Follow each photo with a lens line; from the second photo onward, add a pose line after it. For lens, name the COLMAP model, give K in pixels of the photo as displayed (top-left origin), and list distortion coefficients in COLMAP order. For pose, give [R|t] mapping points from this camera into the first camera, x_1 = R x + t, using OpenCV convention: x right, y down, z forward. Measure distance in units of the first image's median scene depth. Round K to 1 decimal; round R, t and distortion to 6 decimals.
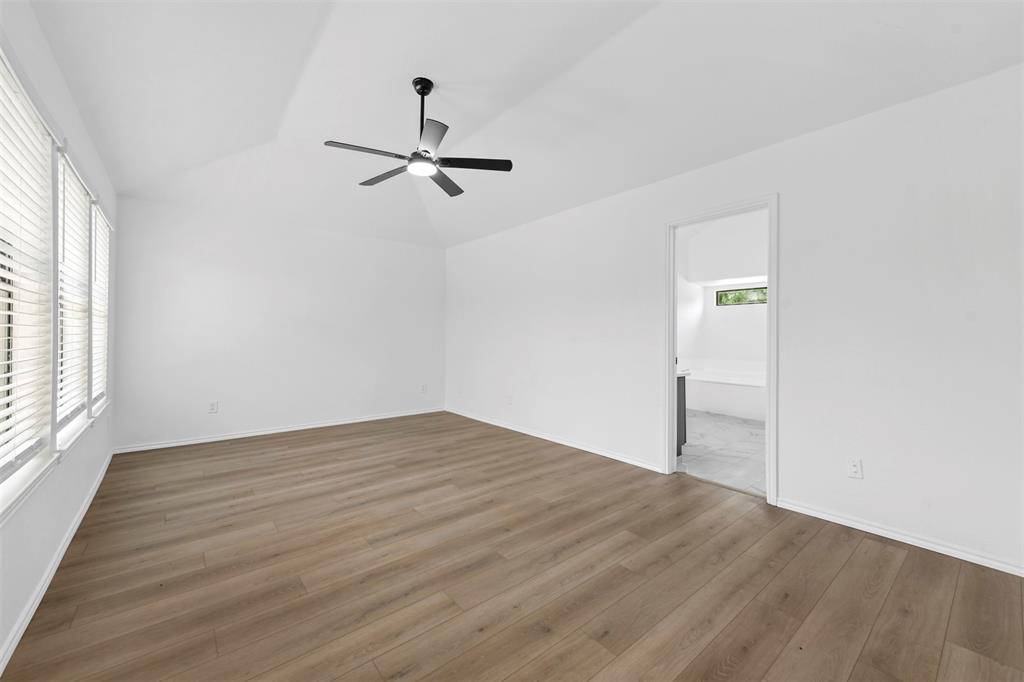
lens RADIAL K [[403.6, 0, 512.0], [0, 403.6, 341.0], [0, 0, 1]] dist [0.023065, -0.000042]
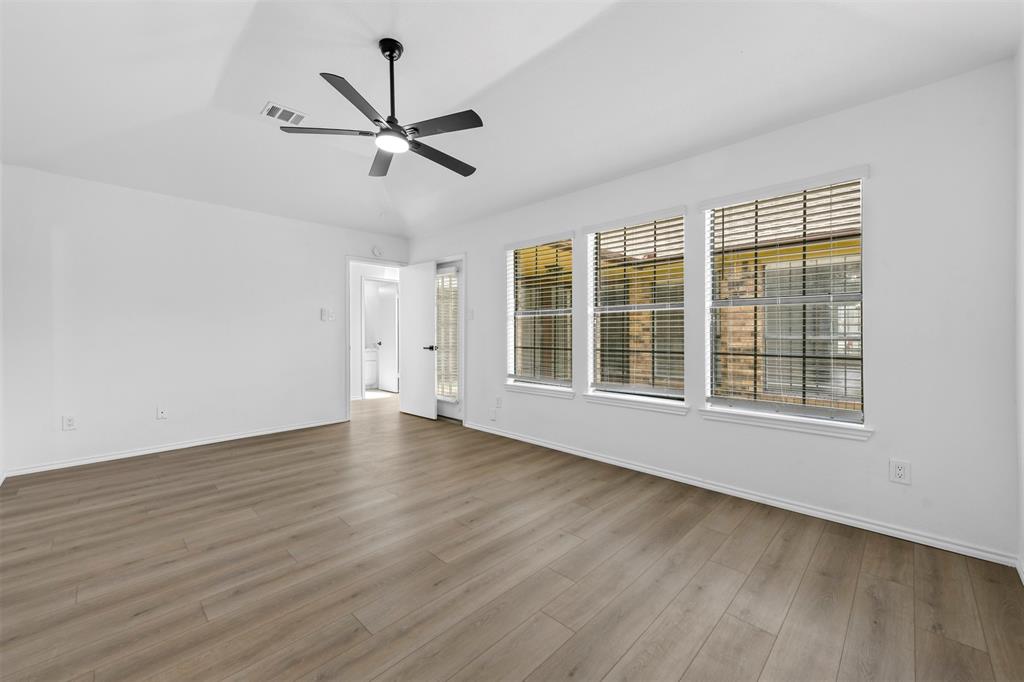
lens RADIAL K [[403.6, 0, 512.0], [0, 403.6, 341.0], [0, 0, 1]] dist [0.023065, -0.000042]
pose [[-0.994209, 0.002631, -0.107434, -0.401032], [-0.001317, 0.999327, 0.036667, -0.028649], [0.107458, 0.036597, -0.993536, 1.938836]]
